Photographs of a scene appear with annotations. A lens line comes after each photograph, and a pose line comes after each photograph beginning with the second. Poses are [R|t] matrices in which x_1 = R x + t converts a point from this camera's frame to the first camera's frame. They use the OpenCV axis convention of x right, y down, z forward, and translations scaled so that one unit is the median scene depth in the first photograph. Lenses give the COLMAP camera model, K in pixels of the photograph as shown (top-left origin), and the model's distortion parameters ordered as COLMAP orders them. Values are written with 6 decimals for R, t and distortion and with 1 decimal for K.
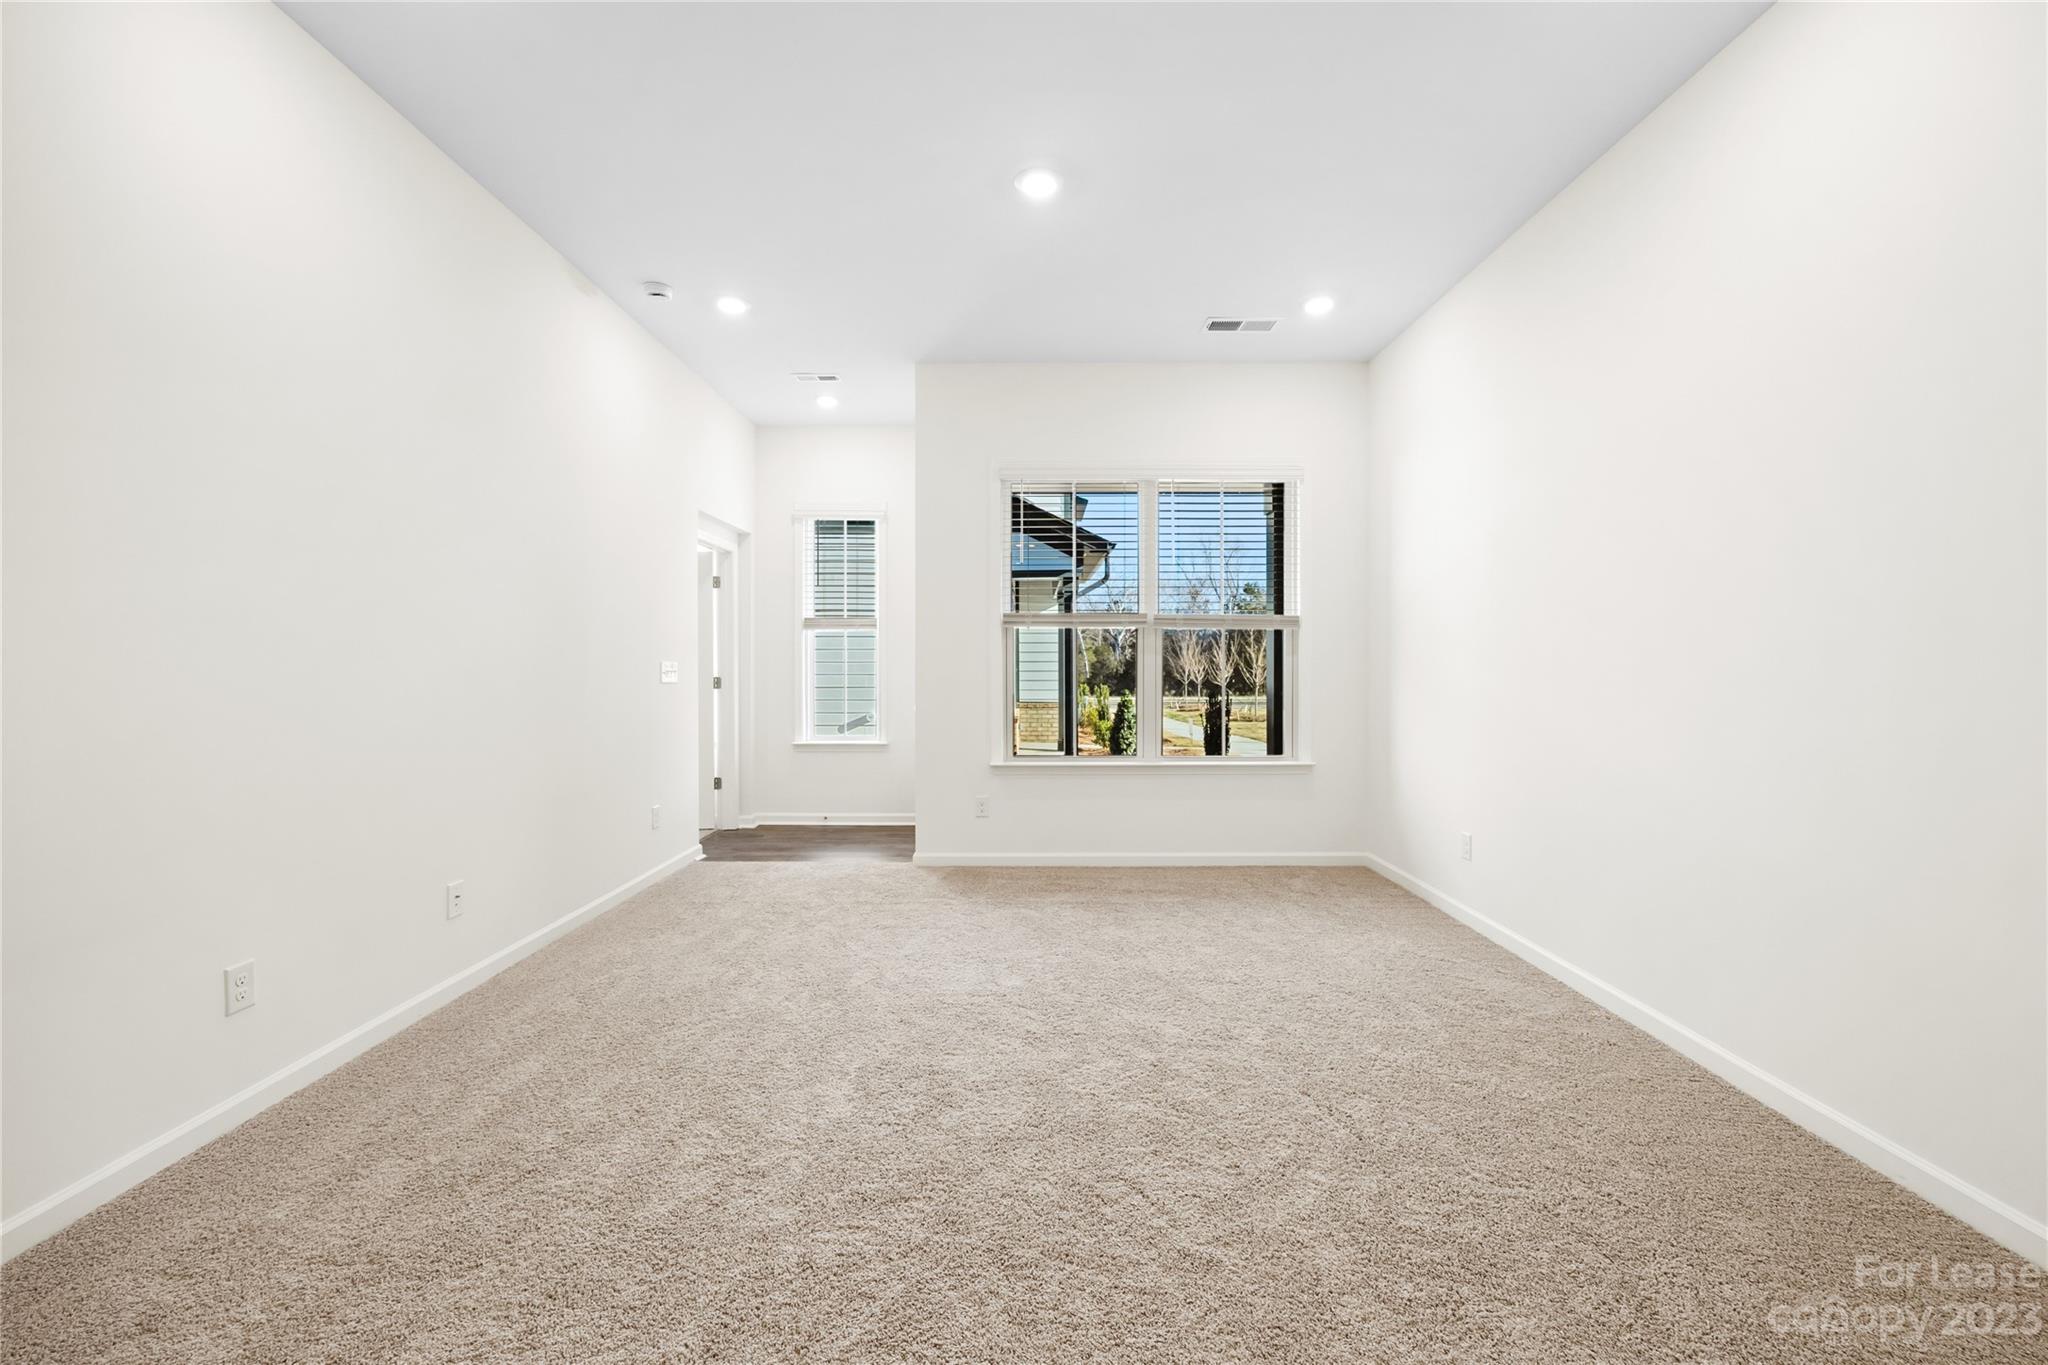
lens RADIAL K [[822.3, 0, 1022.3], [0, 822.3, 666.9], [0, 0, 1]] dist [-0.001224, 0.000119]
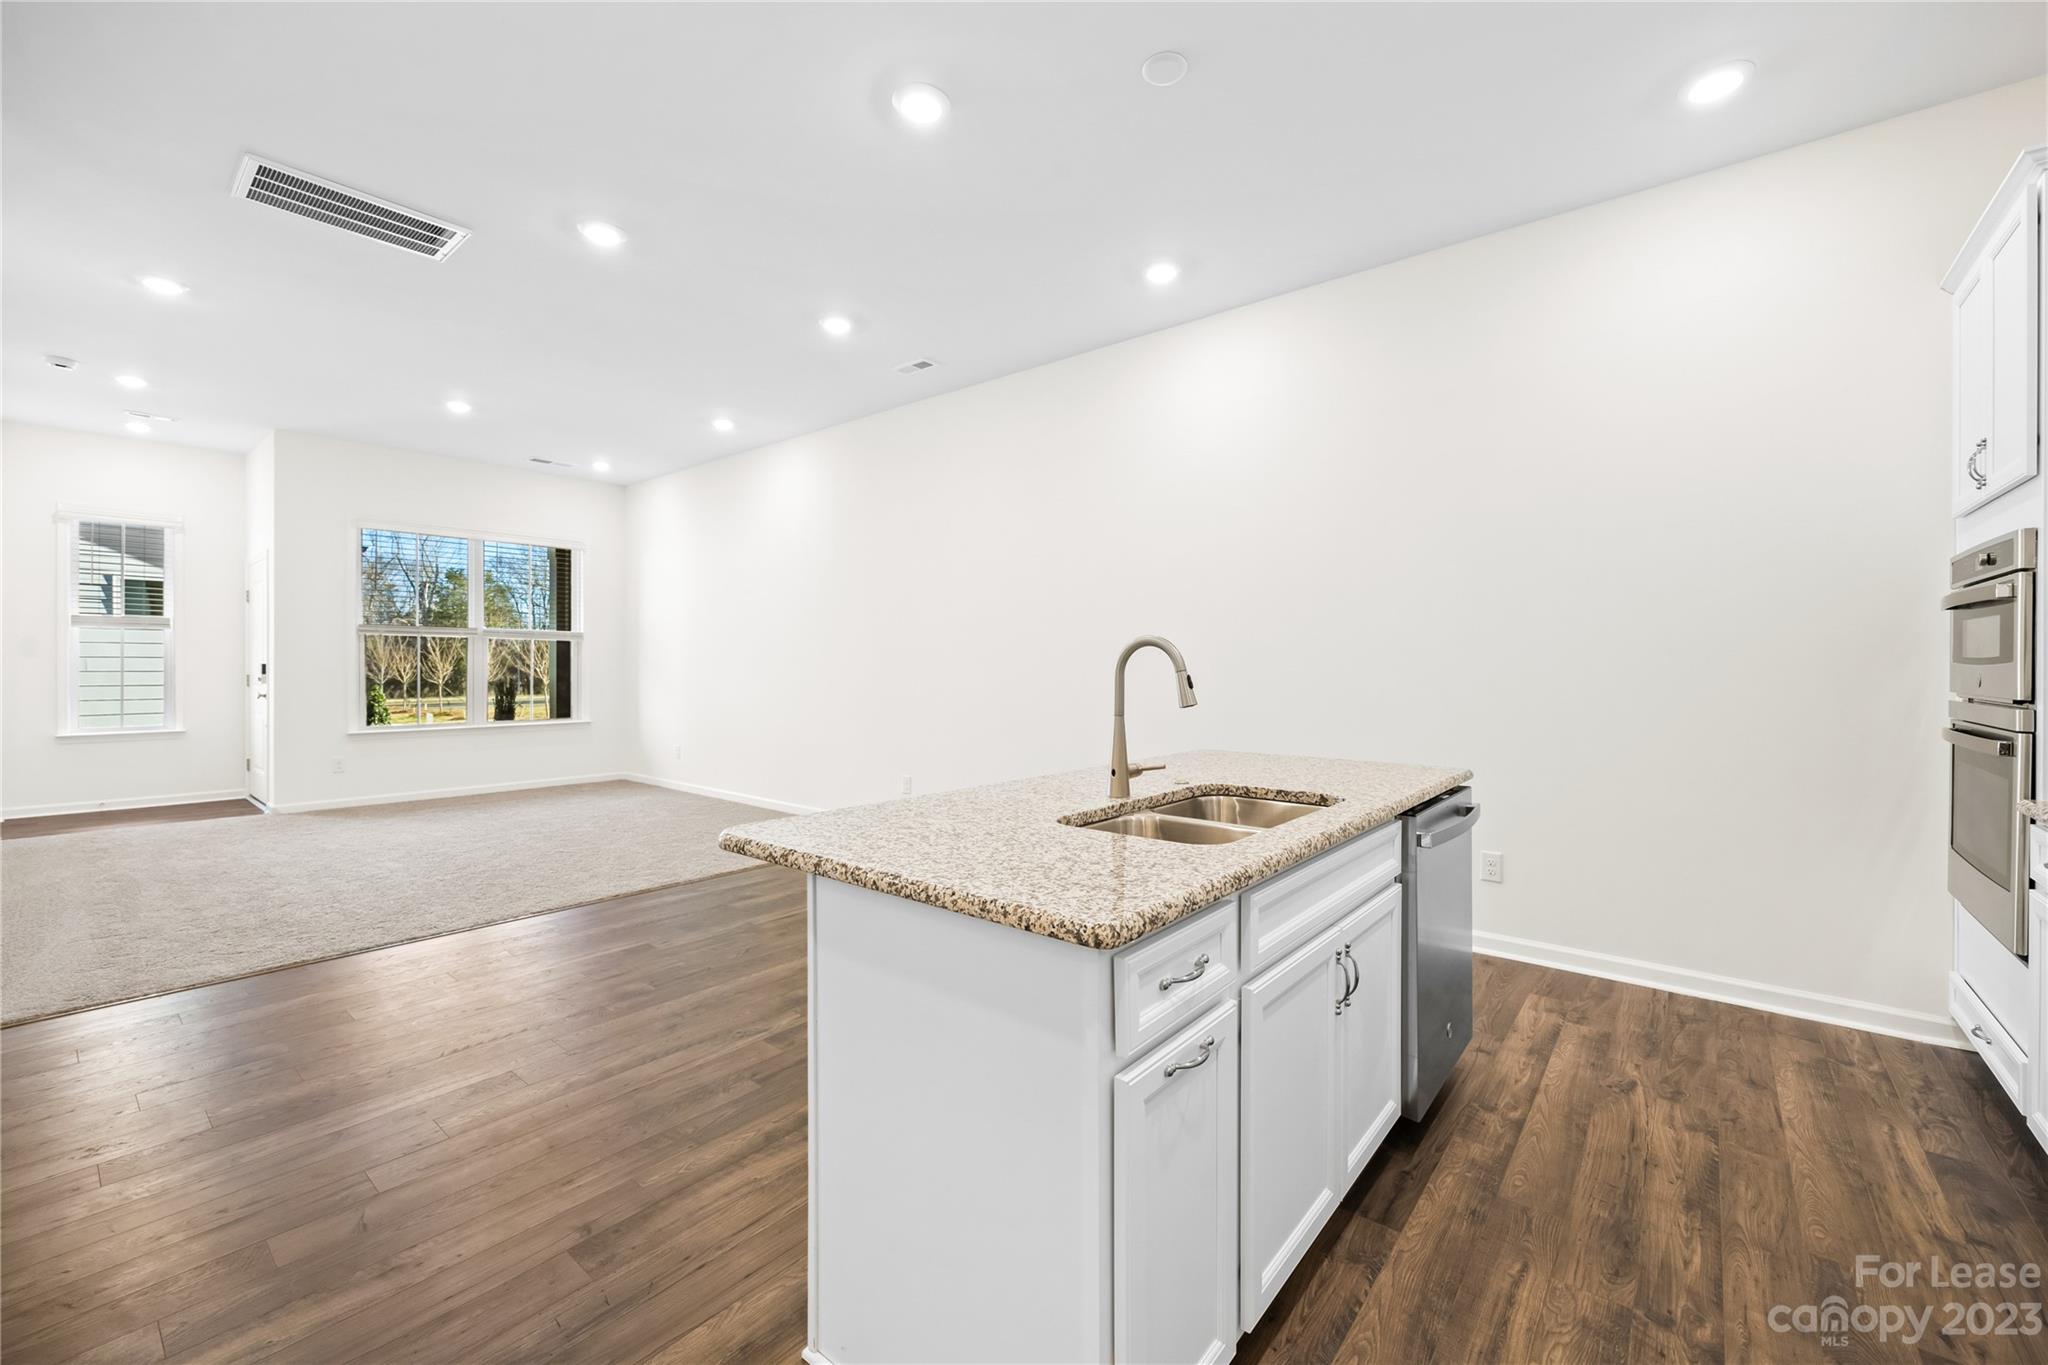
lens RADIAL K [[833.6, 0, 1033.3], [0, 833.6, 667.7], [0, 0, 1]] dist [-0.001034, -0.000239]
pose [[0.630363, -0.000383, 0.776301, -0.473084], [-0.002525, 0.999994, 0.002543, 0.002606], [-0.776297, -0.003563, 0.630358, -0.917221]]
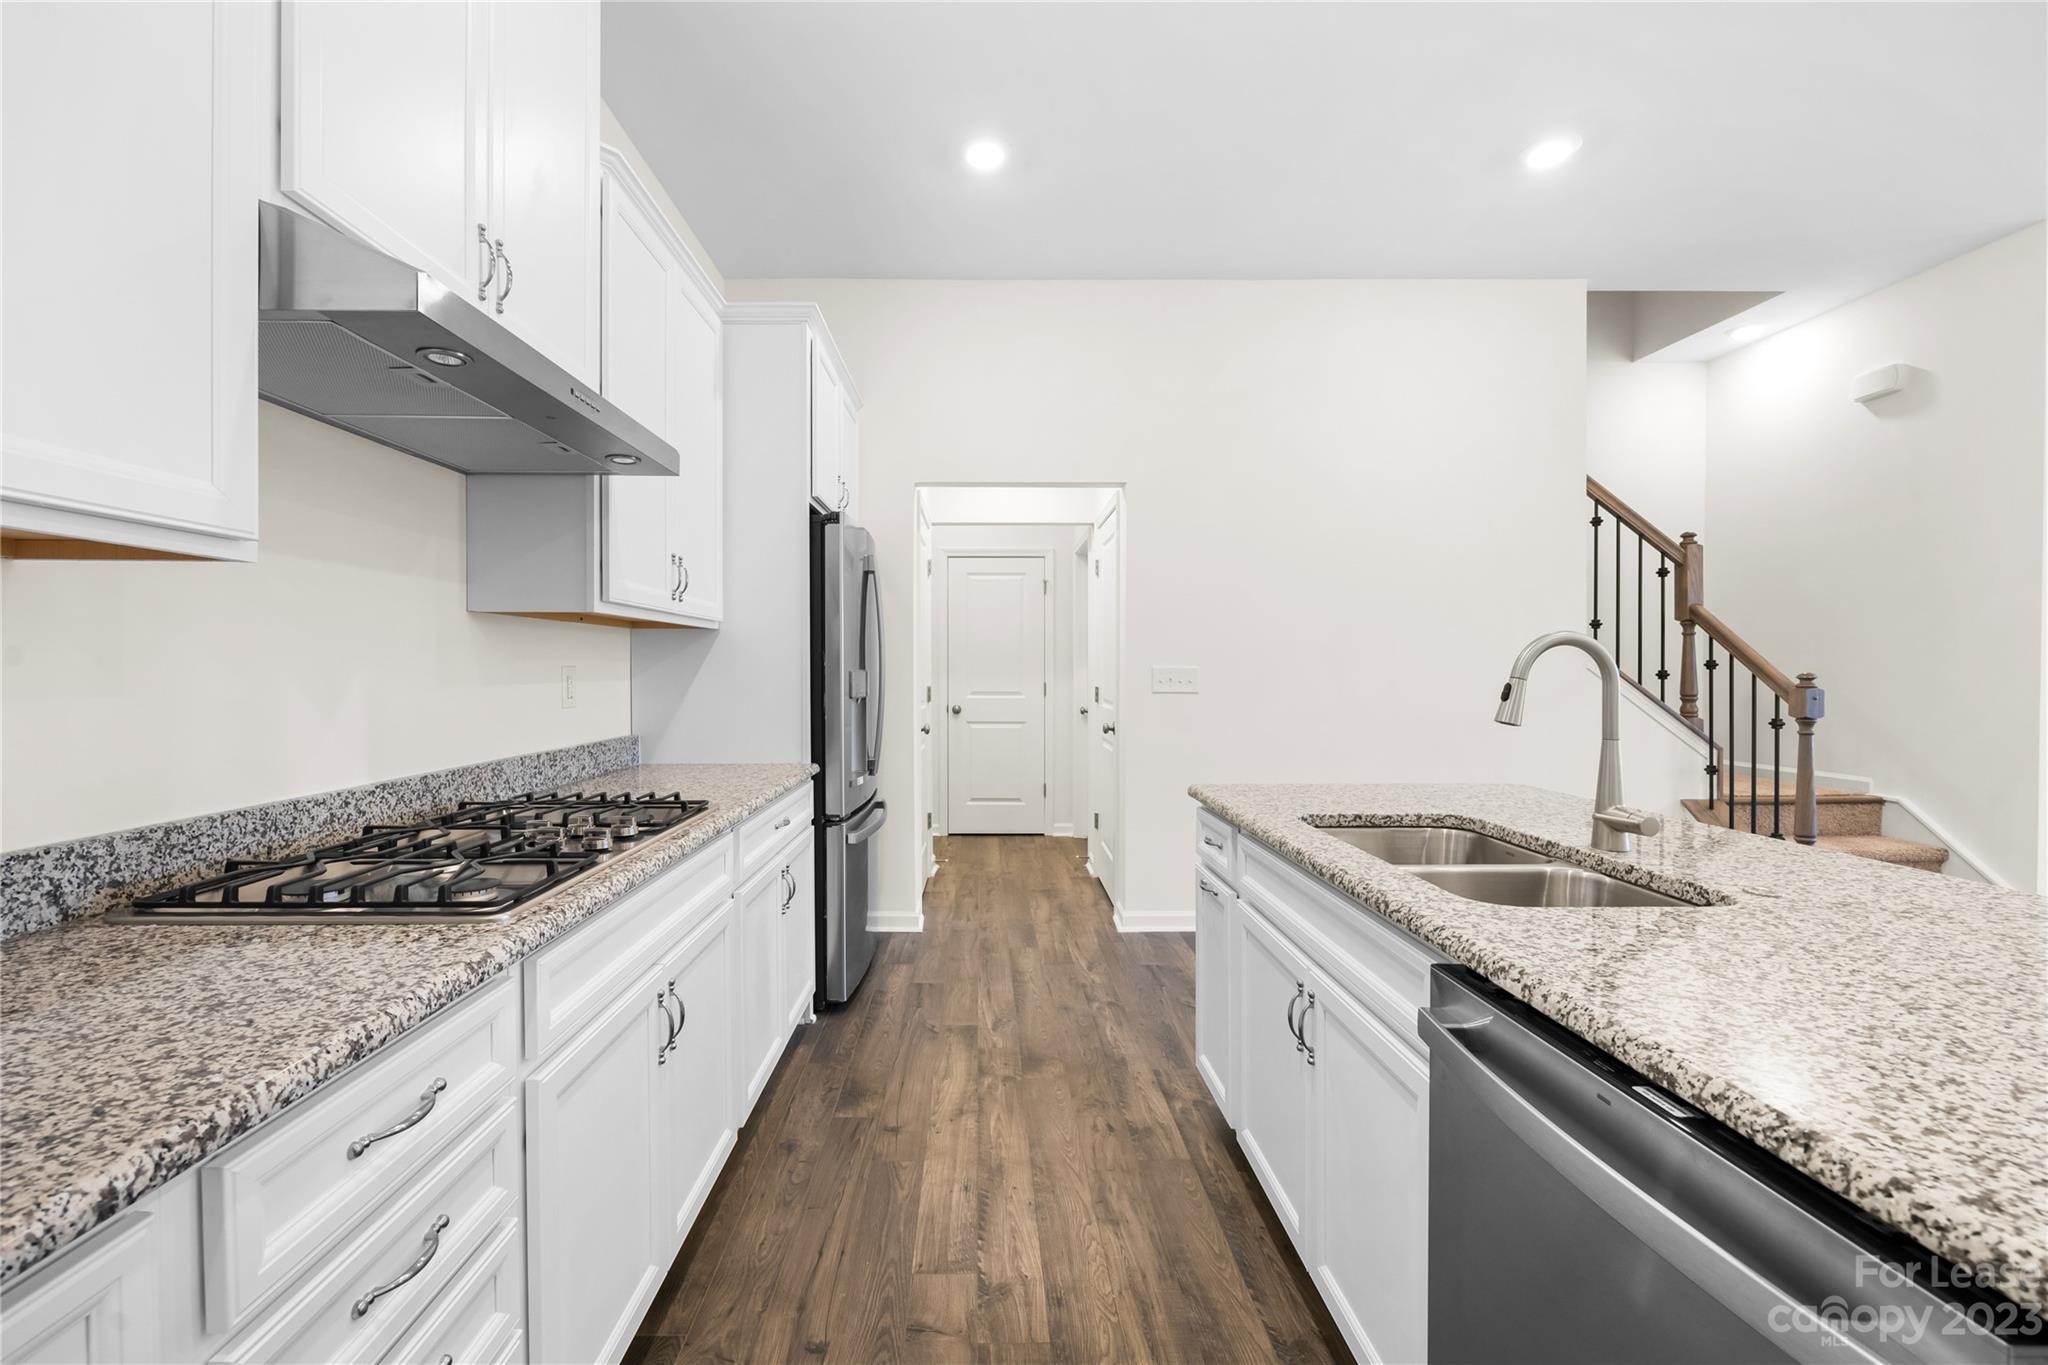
lens RADIAL K [[843.5, 0, 988.6], [0, 843.5, 679.9], [0, 0, 1]] dist [-0.001643, -0.000015]
pose [[0.009886, 0.012325, -0.999875, 0.323333], [0.001107, 0.999923, 0.012337, 0.000856], [0.999951, -0.001229, 0.009872, -0.921610]]
